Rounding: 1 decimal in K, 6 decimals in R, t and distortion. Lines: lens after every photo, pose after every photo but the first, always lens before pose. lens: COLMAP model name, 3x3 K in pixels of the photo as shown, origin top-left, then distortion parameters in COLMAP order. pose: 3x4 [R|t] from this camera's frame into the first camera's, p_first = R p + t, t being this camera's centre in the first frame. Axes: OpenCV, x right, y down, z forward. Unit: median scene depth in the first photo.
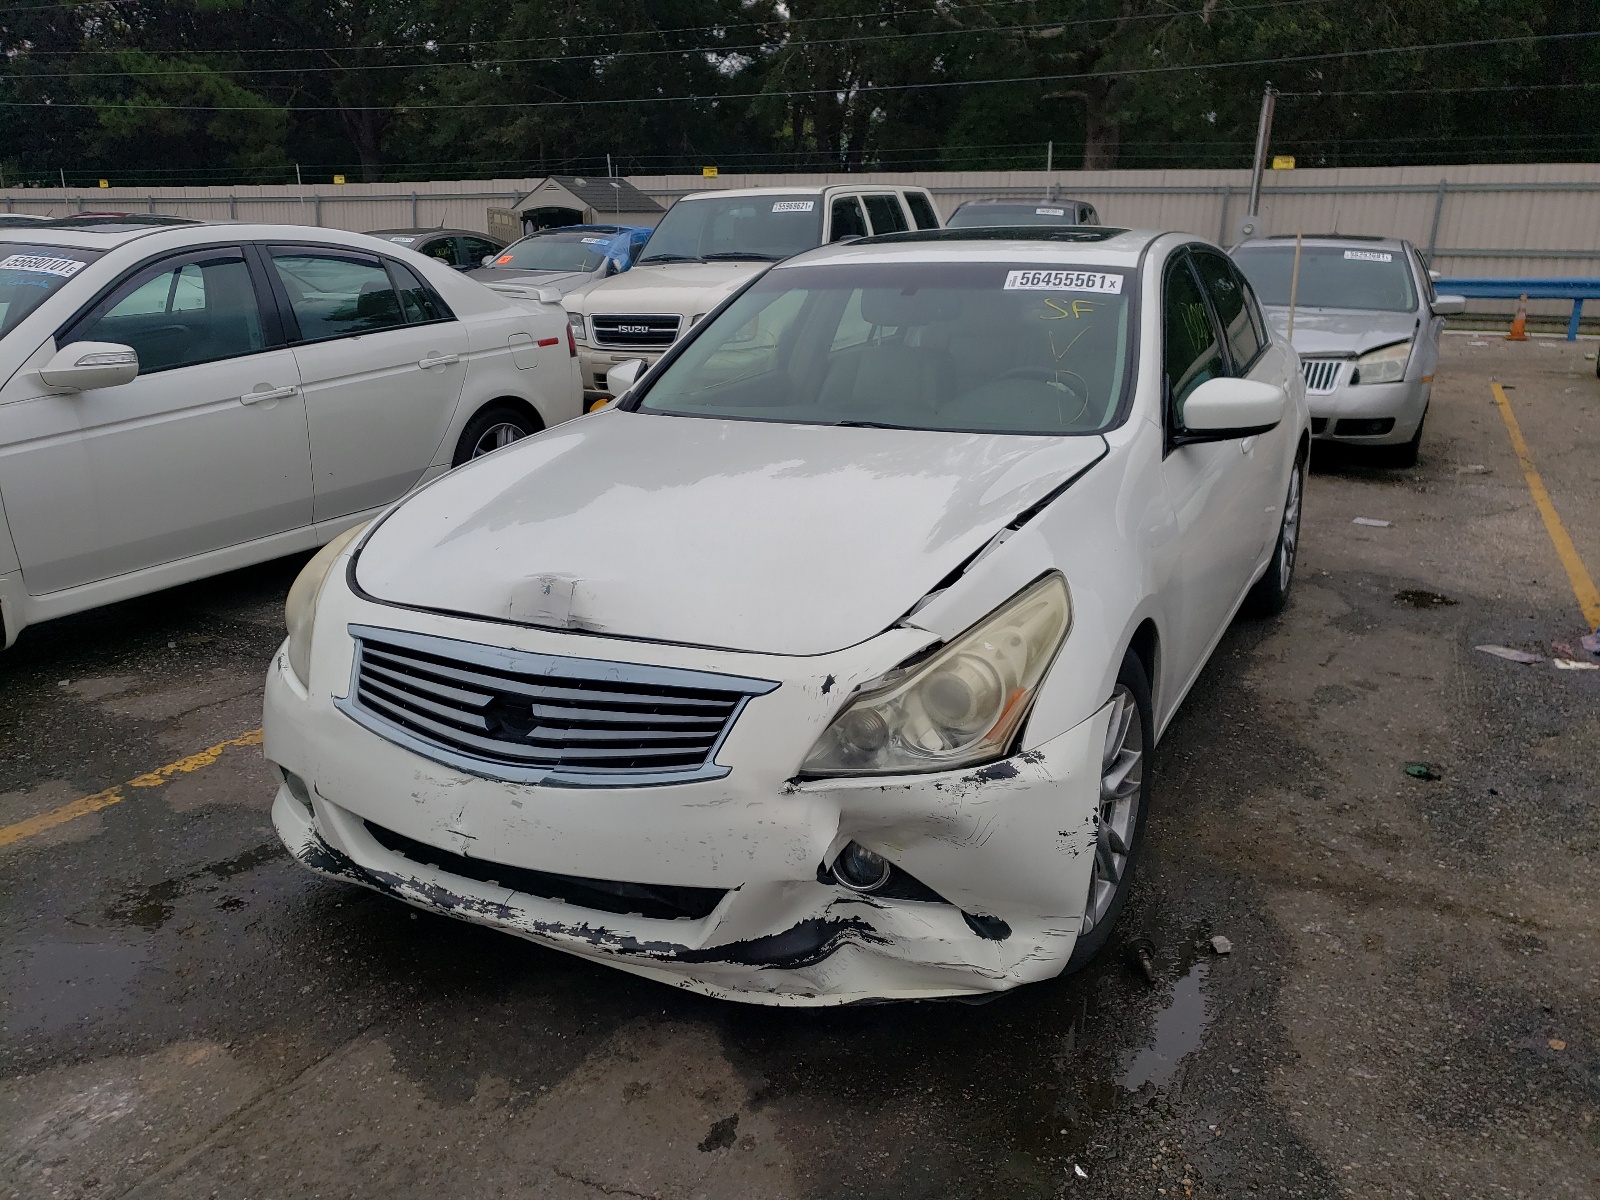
lens RADIAL K [[1172.0, 0, 786.0], [0, 1172.0, 597.2], [0, 0, 1]] dist [0.039849, -0.004963]
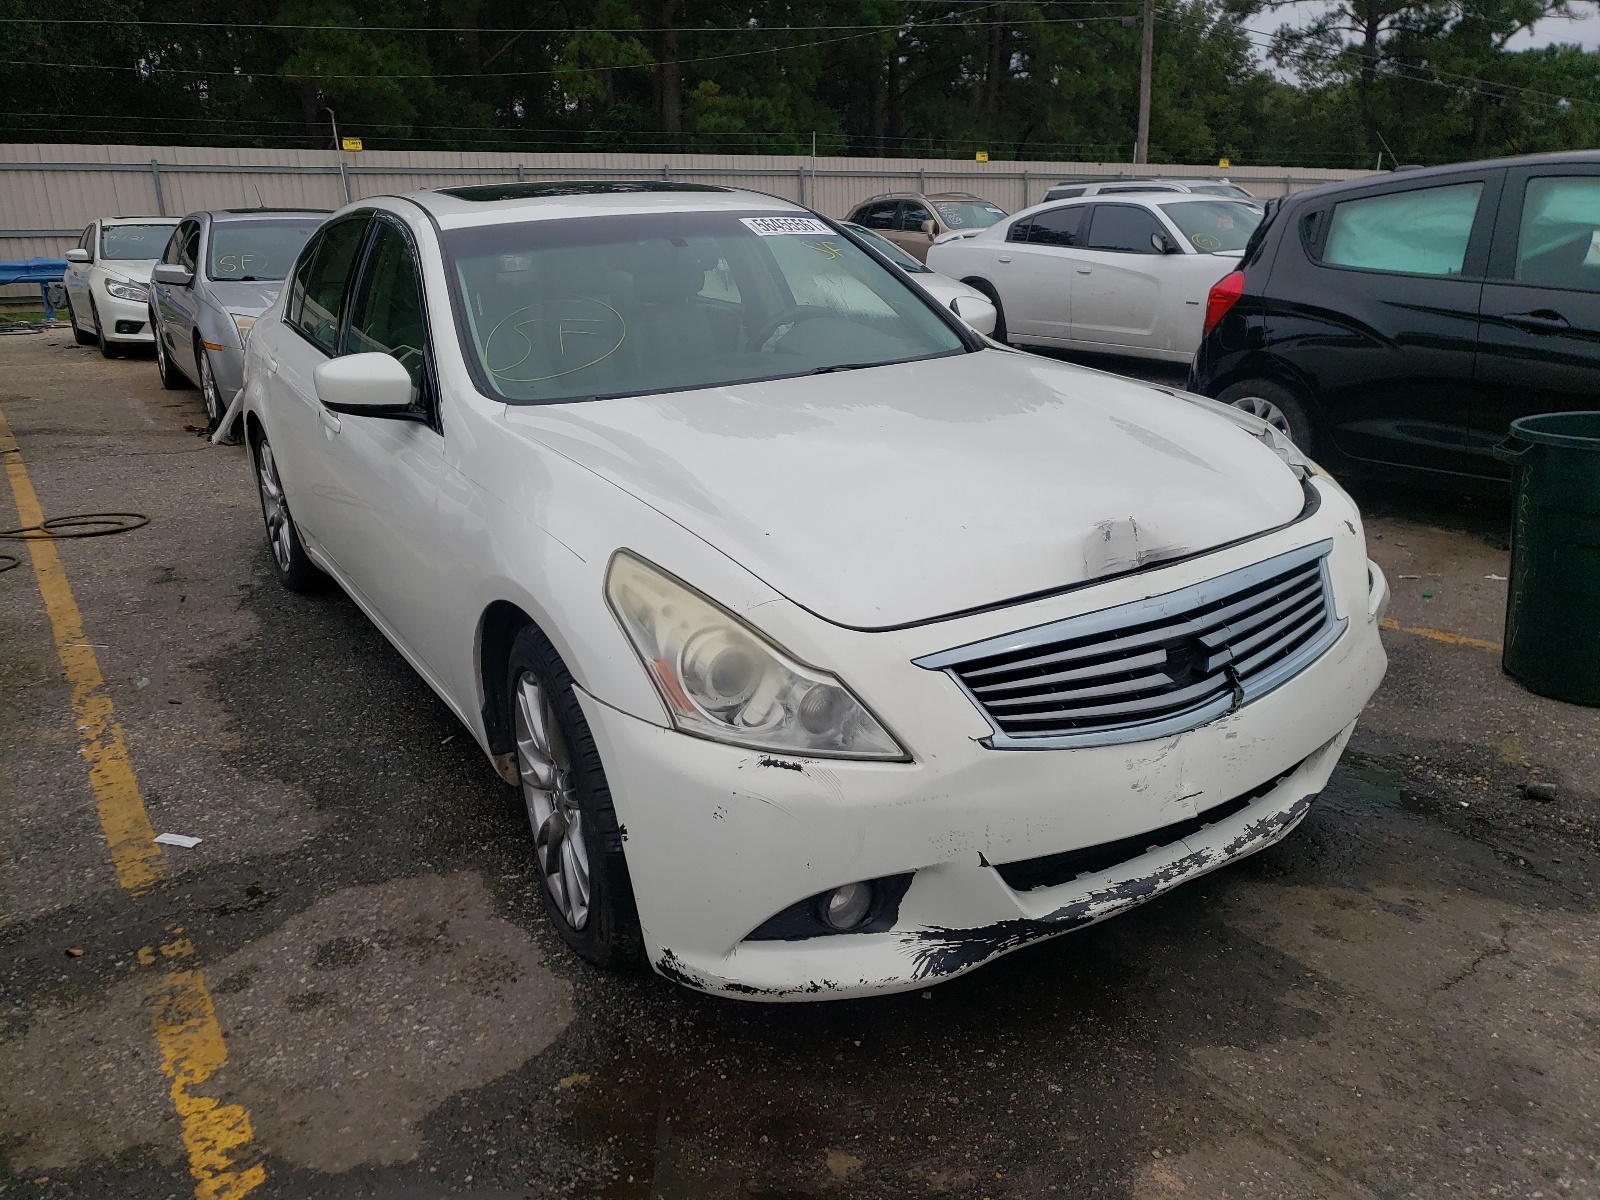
lens RADIAL K [[1172.0, 0, 786.0], [0, 1172.0, 597.2], [0, 0, 1]] dist [0.039849, -0.004963]
pose [[0.542573, -0.271793, 0.794823, -1.159713], [0.259946, 0.954088, 0.148806, -0.175313], [-0.798776, 0.125873, 0.588314, 0.684539]]
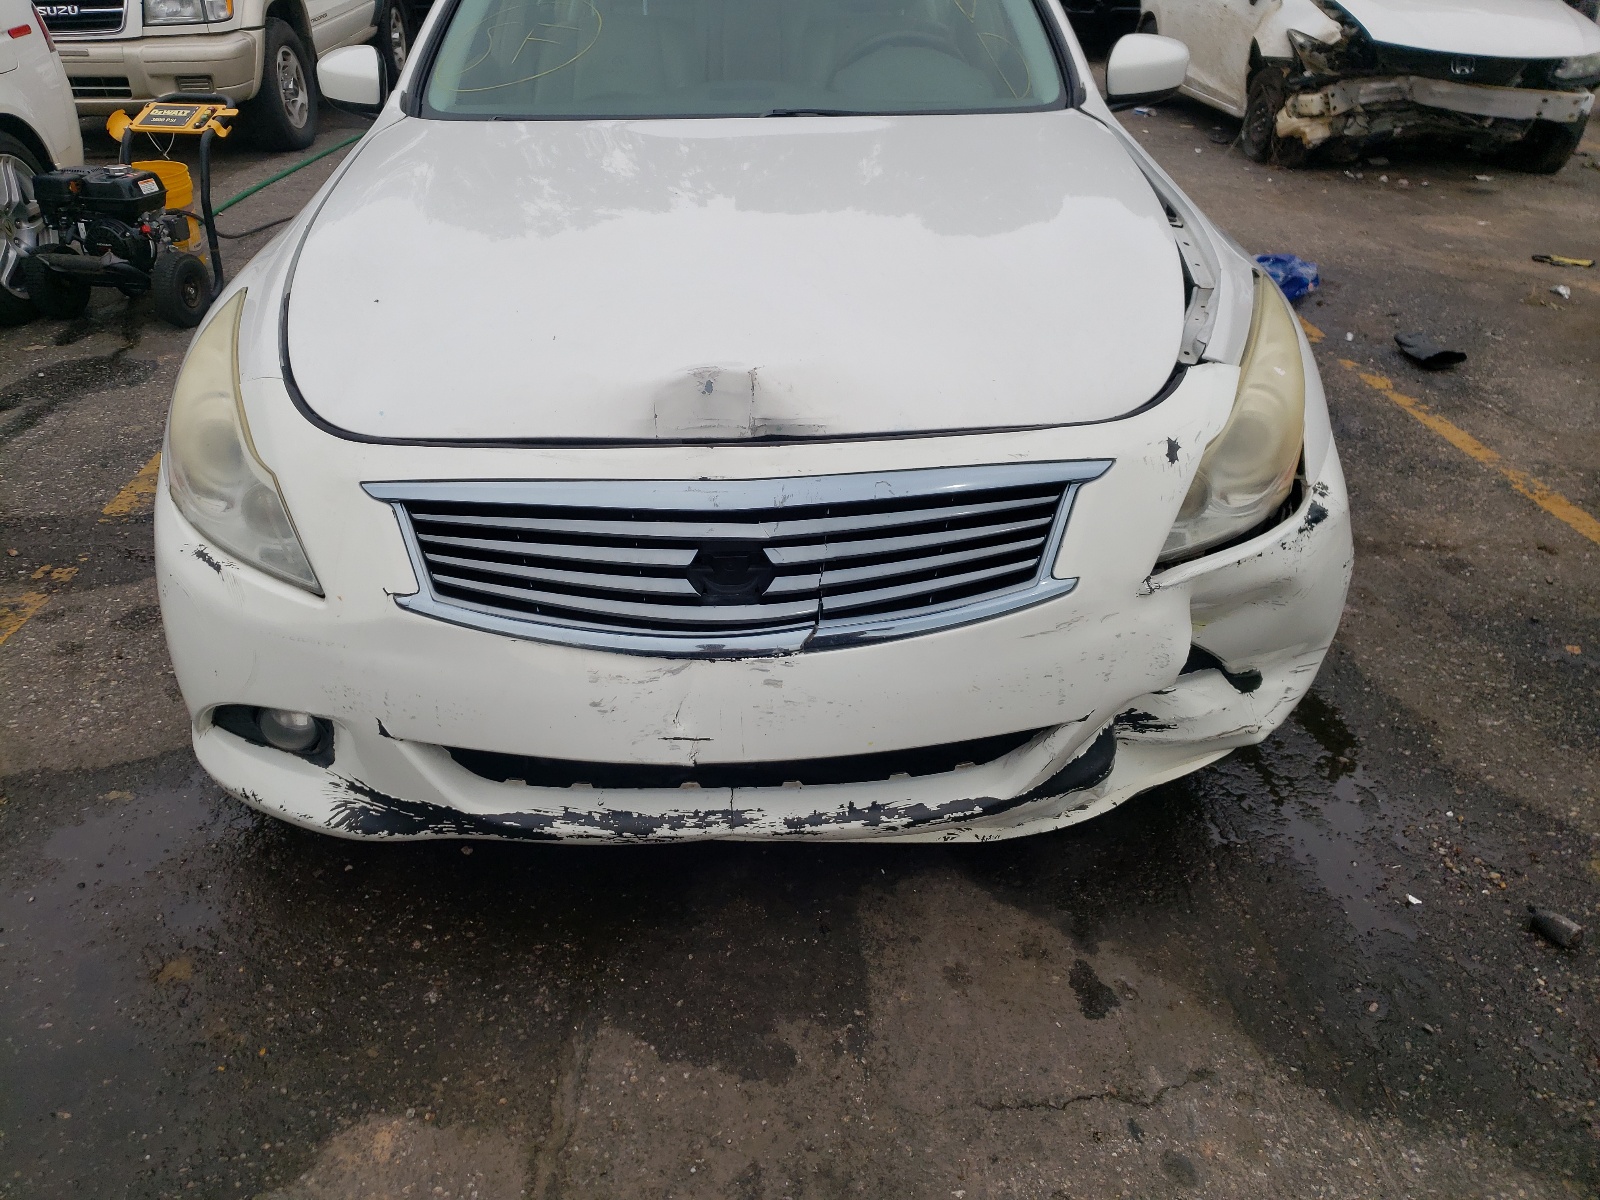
lens RADIAL K [[1188.7, 0, 741.3], [0, 1188.7, 548.4], [0, 0, 1]] dist [0.195990, -0.387566]
pose [[0.898218, -0.206434, 0.388060, -0.509638], [0.124147, 0.966055, 0.226551, -0.077966], [-0.421655, -0.155315, 0.893356, 0.339854]]
